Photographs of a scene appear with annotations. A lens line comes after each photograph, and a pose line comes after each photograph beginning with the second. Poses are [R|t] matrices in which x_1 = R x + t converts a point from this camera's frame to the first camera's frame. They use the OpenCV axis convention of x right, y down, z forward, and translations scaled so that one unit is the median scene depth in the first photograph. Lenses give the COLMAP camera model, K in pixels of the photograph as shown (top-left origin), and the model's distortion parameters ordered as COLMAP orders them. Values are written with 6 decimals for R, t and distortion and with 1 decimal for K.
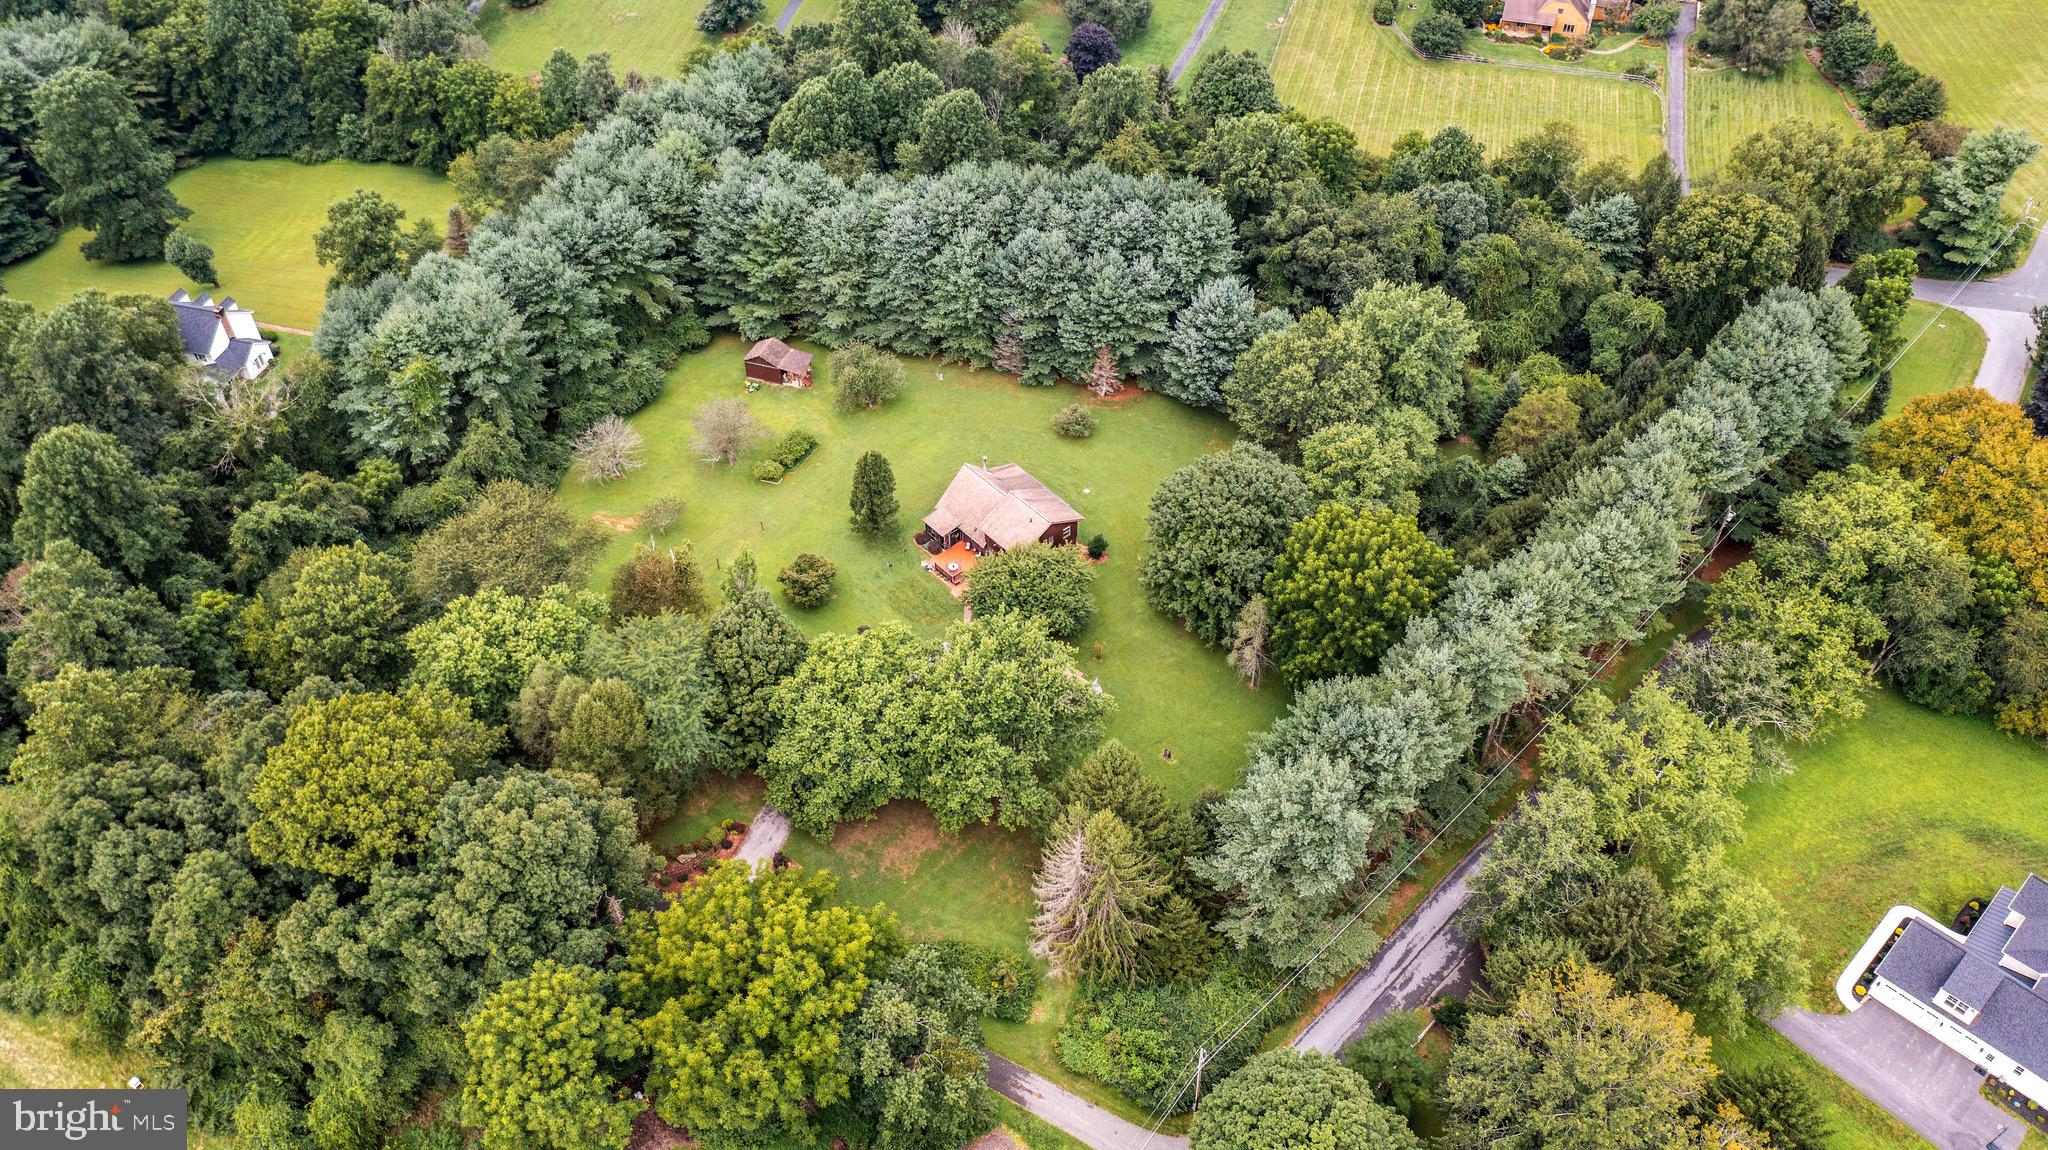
lens RADIAL K [[1620.8, 0, 1024.0], [0, 1620.8, 575.0], [0, 0, 1]] dist [-0.010498, -0.000115]
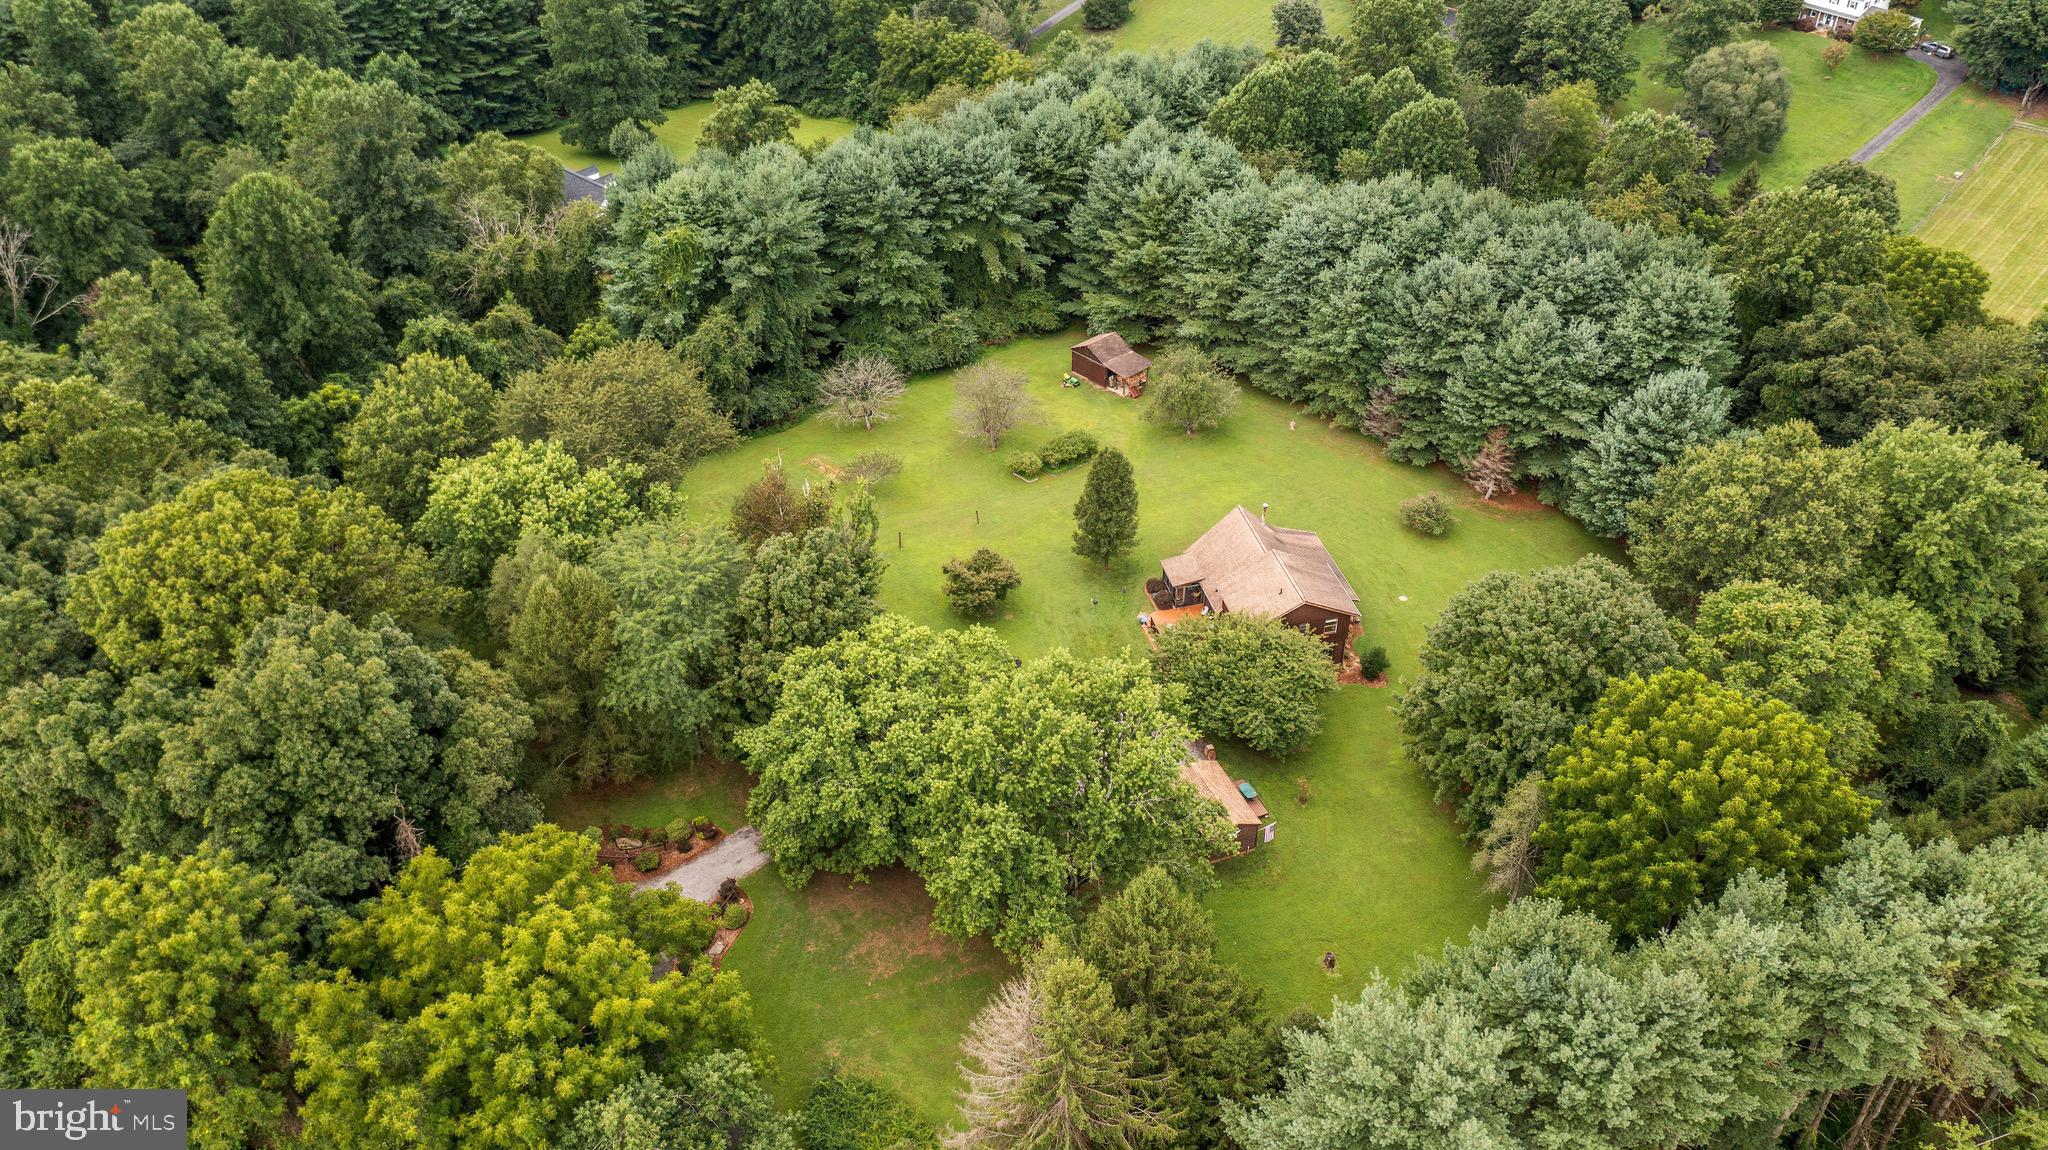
lens RADIAL K [[1620.8, 0, 1024.0], [0, 1620.8, 575.0], [0, 0, 1]] dist [-0.010498, -0.000115]
pose [[0.889617, 0.277141, -0.363008, 0.143338], [-0.318383, 0.946194, -0.057878, 0.032710], [0.327436, 0.167065, 0.929987, 0.263616]]
